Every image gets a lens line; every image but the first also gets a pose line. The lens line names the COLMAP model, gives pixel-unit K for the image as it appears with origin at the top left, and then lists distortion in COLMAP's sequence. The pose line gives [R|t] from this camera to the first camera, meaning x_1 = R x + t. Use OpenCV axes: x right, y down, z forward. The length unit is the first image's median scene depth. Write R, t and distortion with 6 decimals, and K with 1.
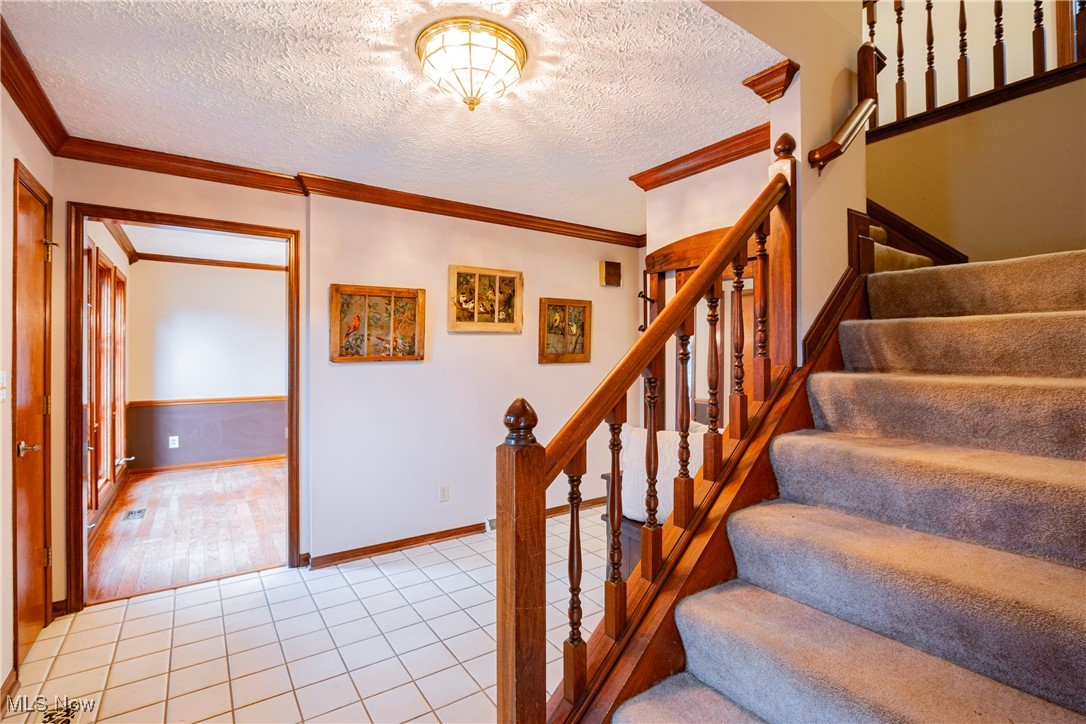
lens RADIAL K [[500.2, 0, 542.5], [0, 500.2, 354.1], [0, 0, 1]] dist [-0.017205, -0.000484]
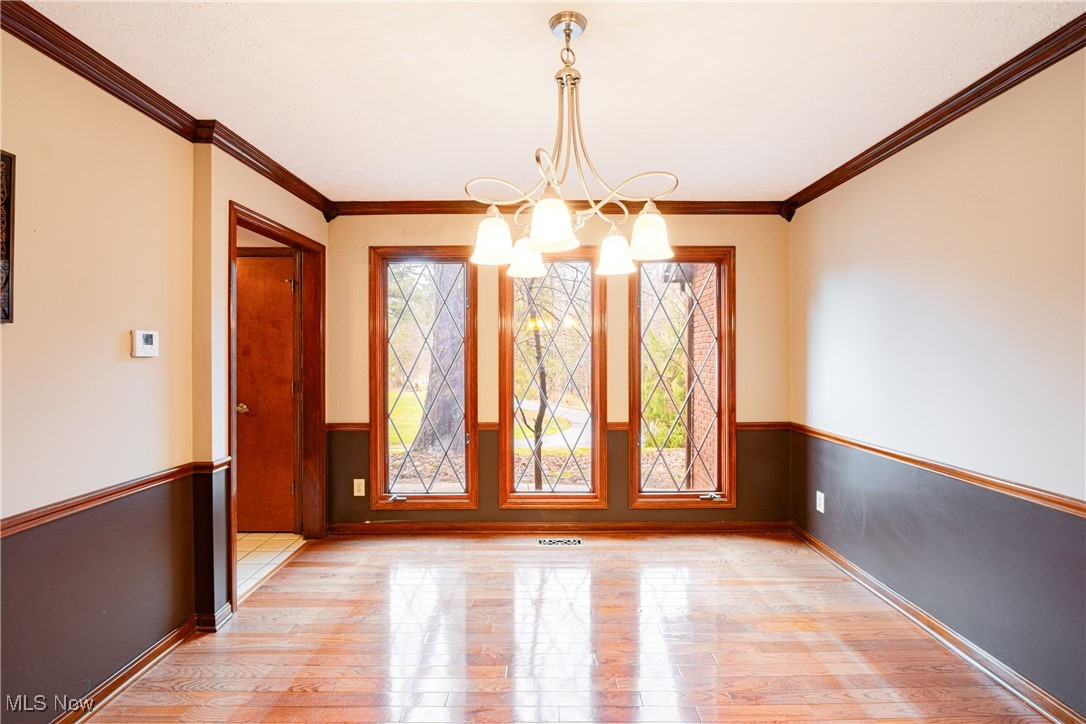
lens RADIAL K [[500.2, 0, 543.8], [0, 500.2, 357.3], [0, 0, 1]] dist [-0.017205, -0.000484]
pose [[-0.570523, 0.001306, -0.821280, -0.132478], [0.003365, 0.999994, -0.000747, 0.011526], [0.821275, -0.003190, -0.570524, 1.719417]]
